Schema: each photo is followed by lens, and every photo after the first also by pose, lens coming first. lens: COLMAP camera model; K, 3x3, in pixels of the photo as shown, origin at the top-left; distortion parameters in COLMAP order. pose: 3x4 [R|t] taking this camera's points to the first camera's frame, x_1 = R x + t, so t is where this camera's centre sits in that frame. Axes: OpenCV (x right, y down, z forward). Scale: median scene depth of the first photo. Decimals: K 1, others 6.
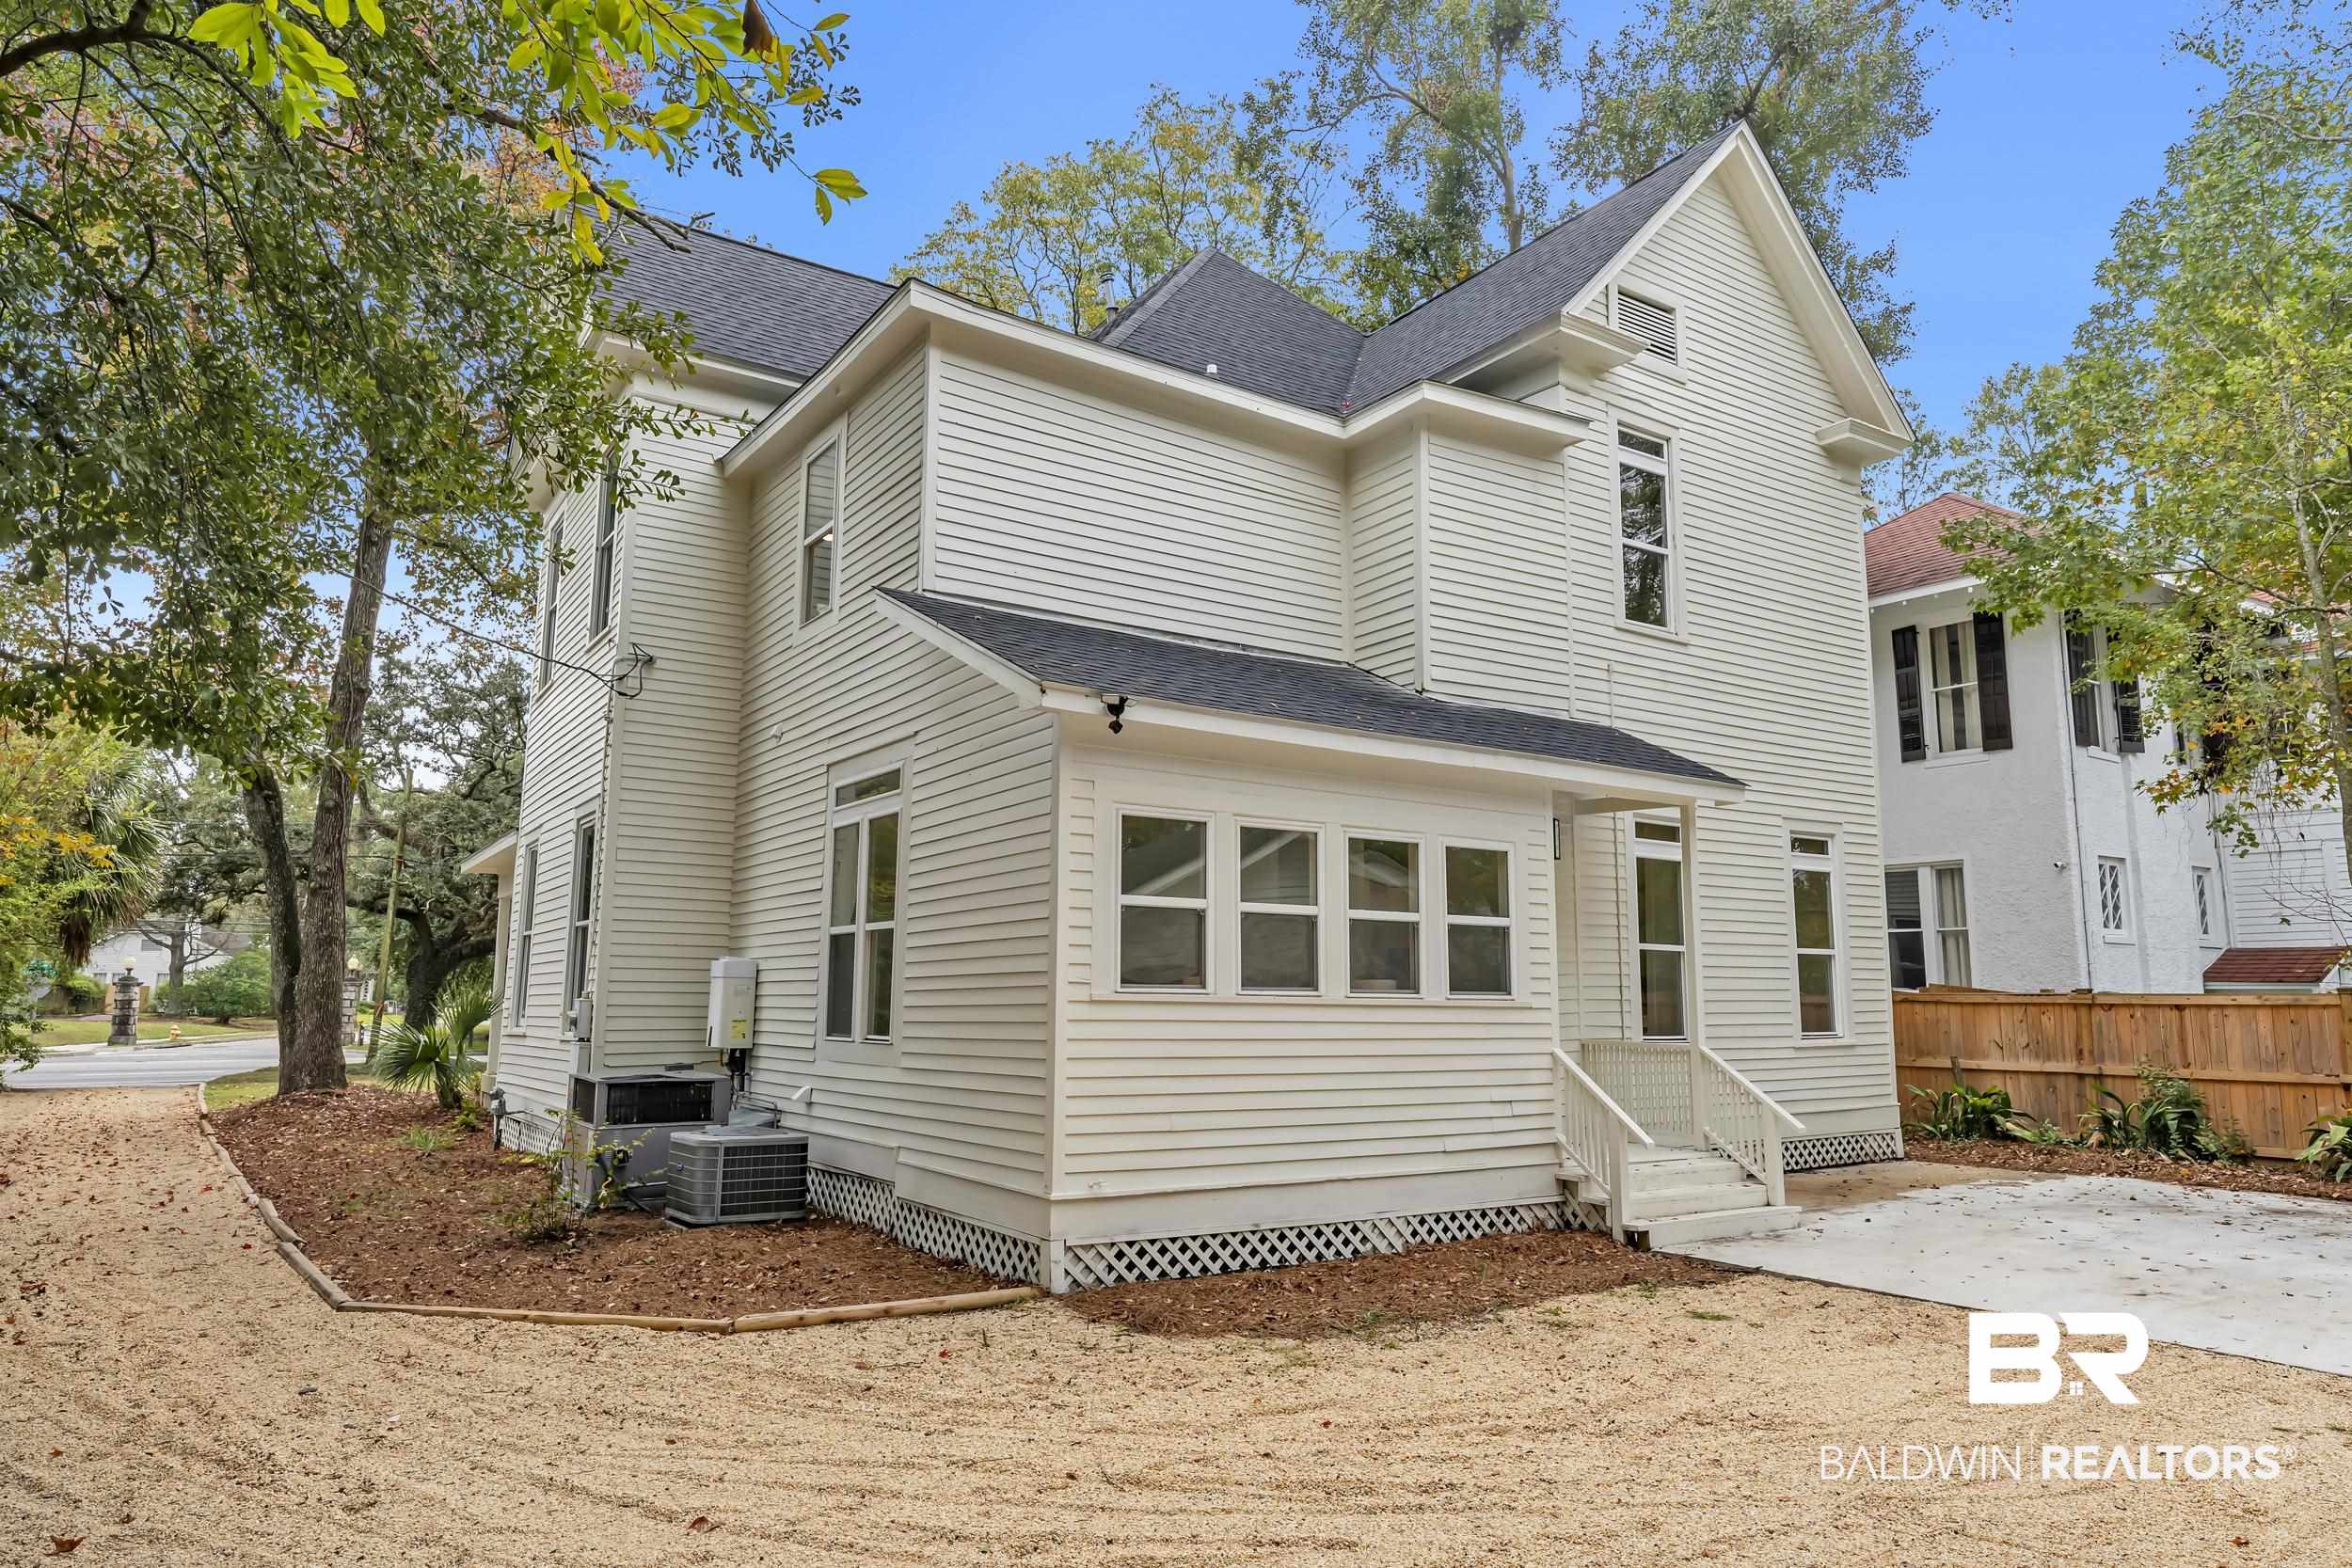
lens RADIAL K [[1501.6, 0, 1174.8], [0, 1501.6, 816.4], [0, 0, 1]] dist [0.004277, -0.000511]
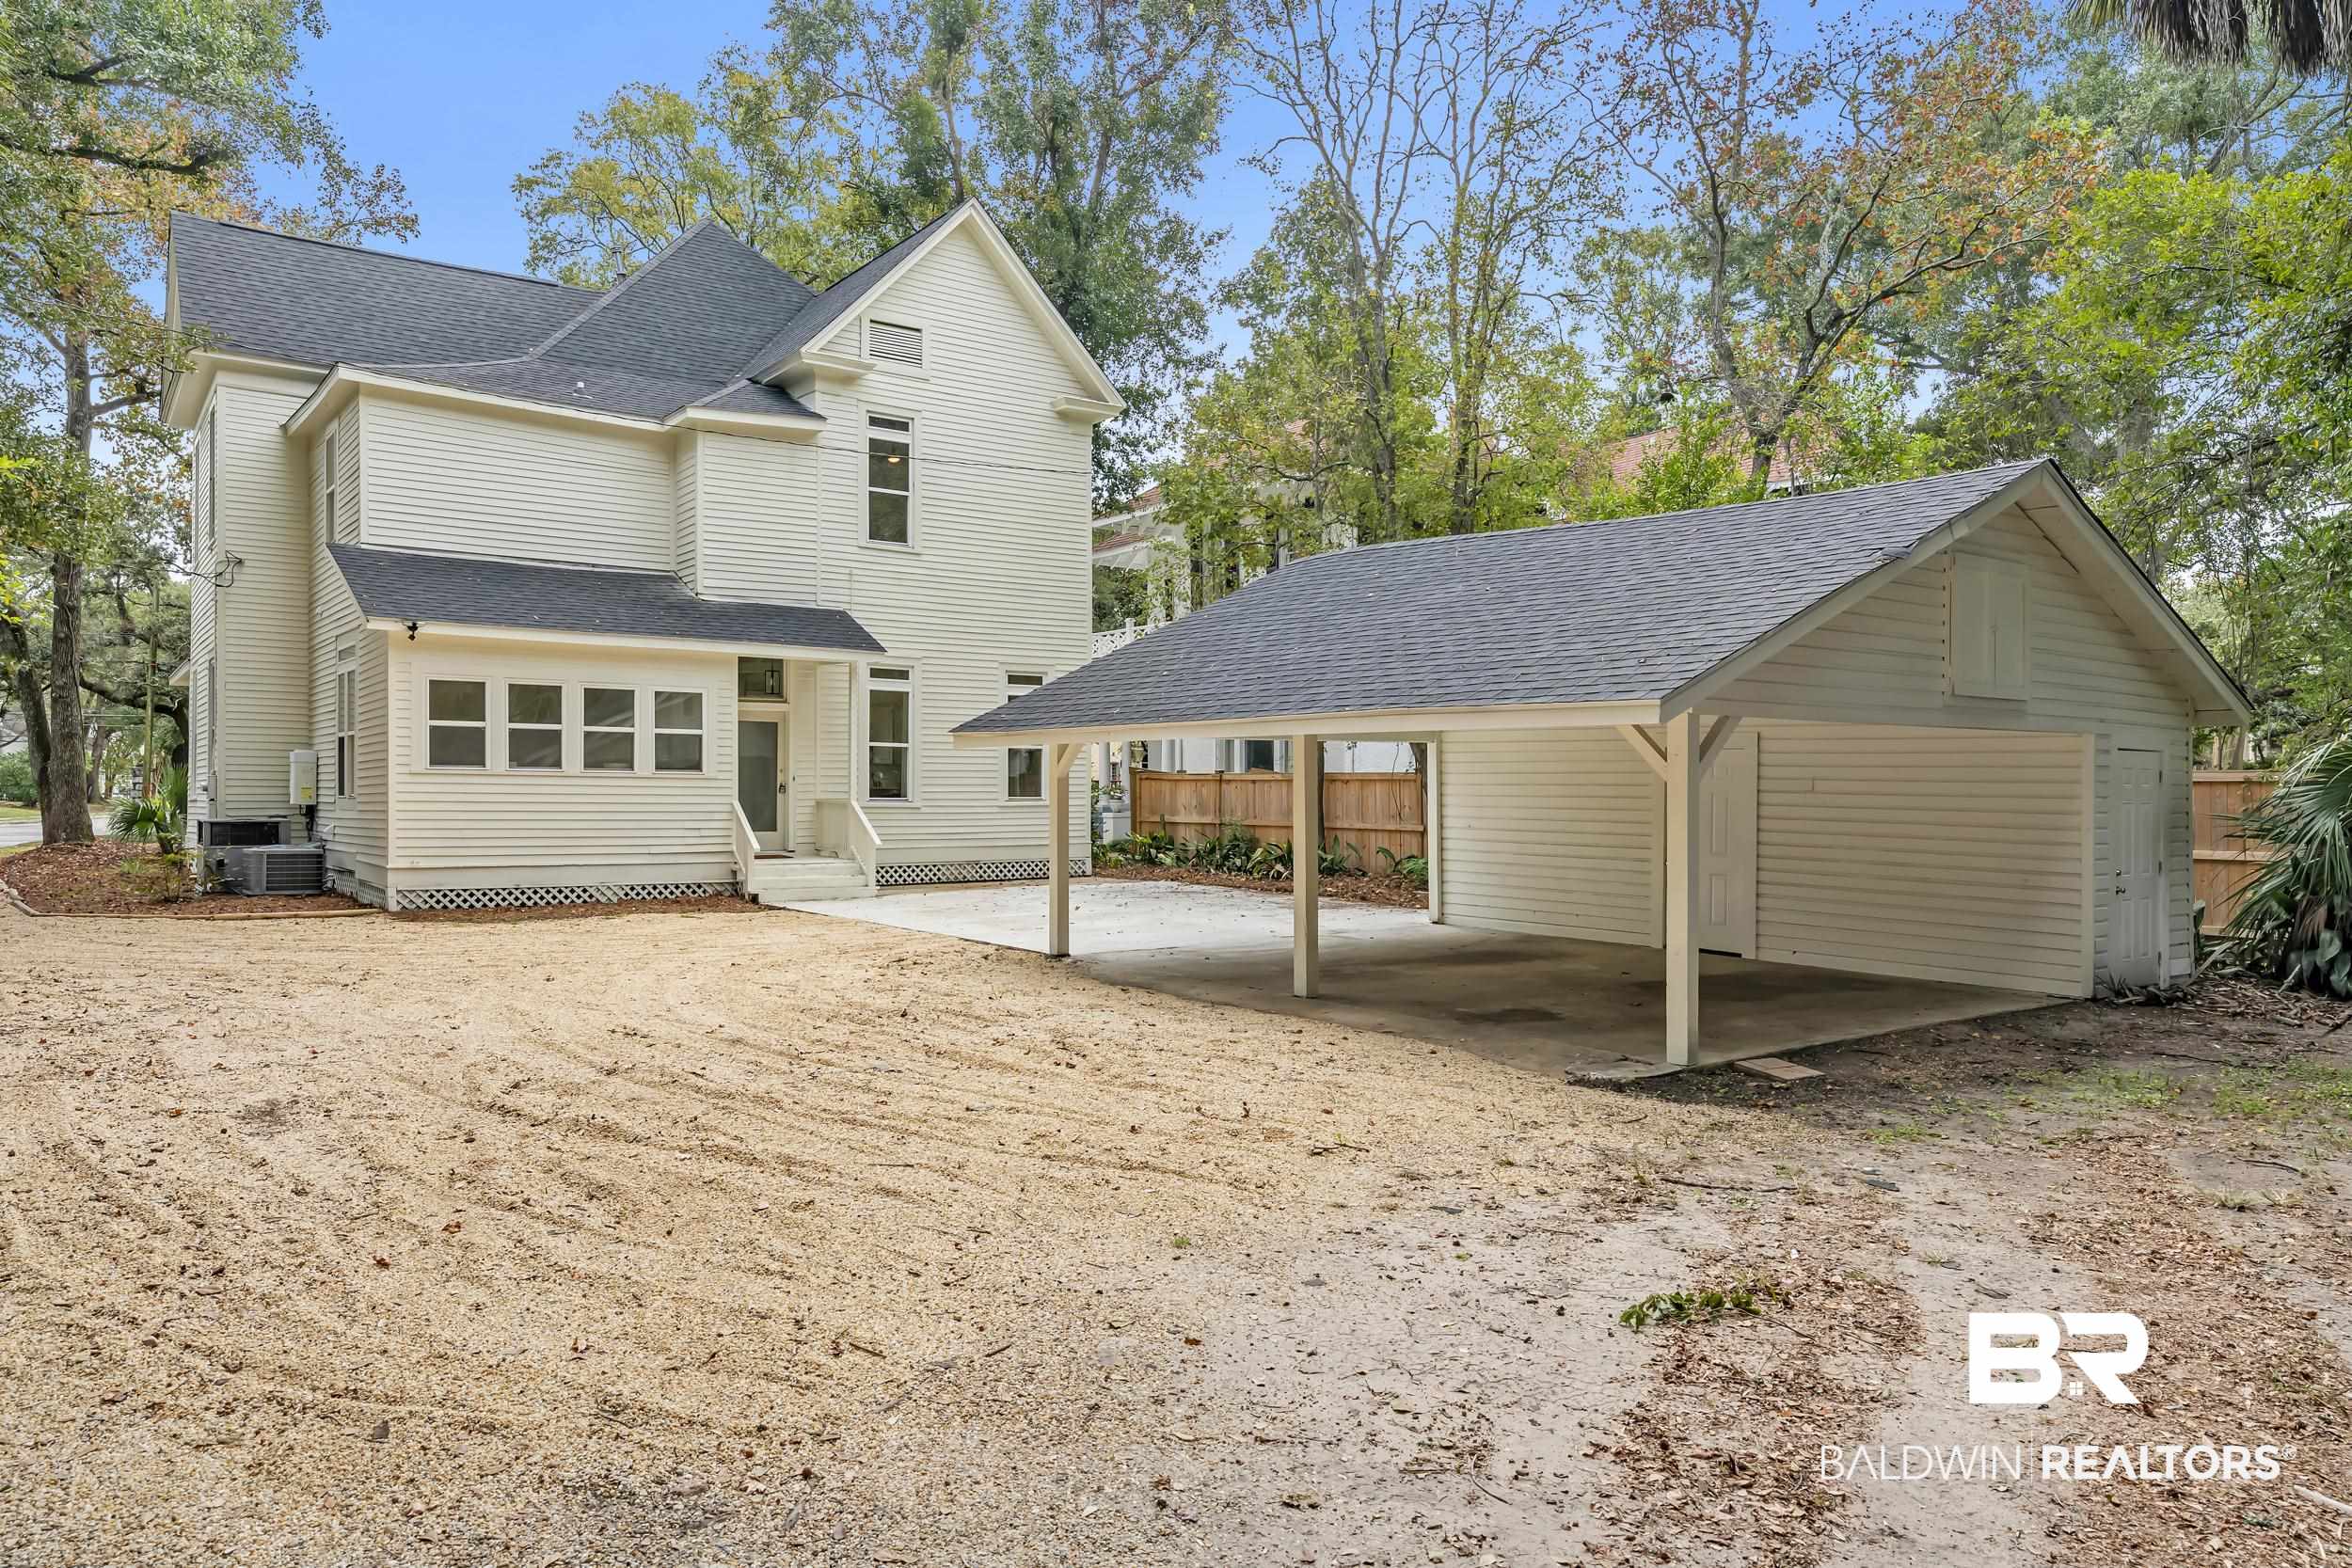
lens RADIAL K [[1596.0, 0, 1180.0], [0, 1596.0, 830.5], [0, 0, 1]] dist [0.002661, -0.000282]
pose [[0.998469, -0.001310, 0.055304, 0.605481], [-0.006848, 0.989104, 0.147061, -0.087185], [-0.054894, -0.147214, 0.987580, -0.839051]]
